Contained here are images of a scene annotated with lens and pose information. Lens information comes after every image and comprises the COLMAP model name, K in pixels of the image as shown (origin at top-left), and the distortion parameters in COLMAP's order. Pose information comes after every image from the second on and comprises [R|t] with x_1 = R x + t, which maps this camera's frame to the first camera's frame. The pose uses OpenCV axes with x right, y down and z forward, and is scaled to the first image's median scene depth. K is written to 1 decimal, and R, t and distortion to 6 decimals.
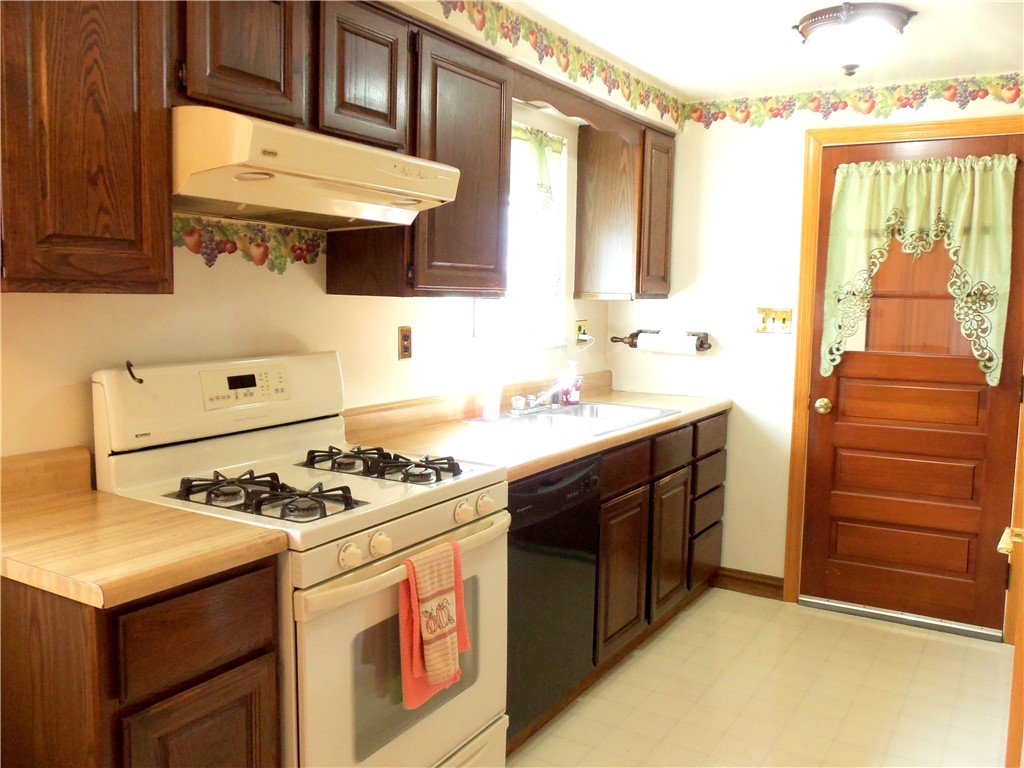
lens RADIAL K [[882.6, 0, 514.6], [0, 882.6, 385.9], [0, 0, 1]] dist [-0.025760, 0.015379]
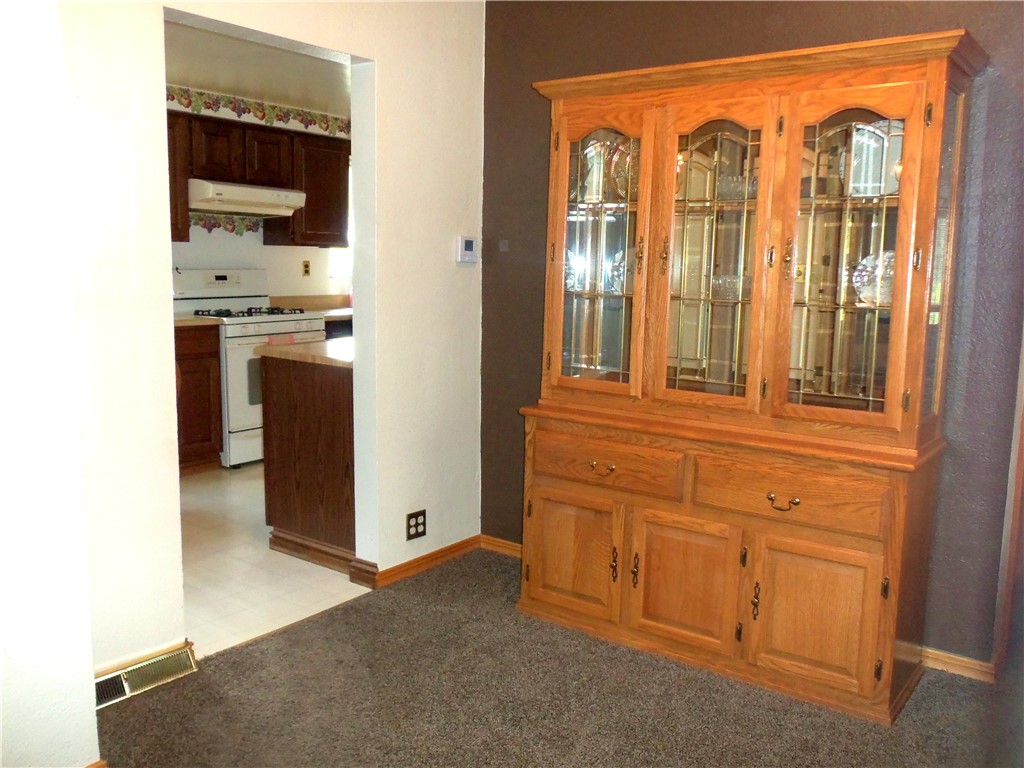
lens RADIAL K [[882.6, 0, 510.7], [0, 882.6, 382.2], [0, 0, 1]] dist [-0.025760, 0.015379]
pose [[0.992925, 0.019334, -0.117161, 1.082284], [-0.016300, 0.999508, 0.026799, 0.280291], [0.117621, -0.024699, 0.992751, -1.888767]]
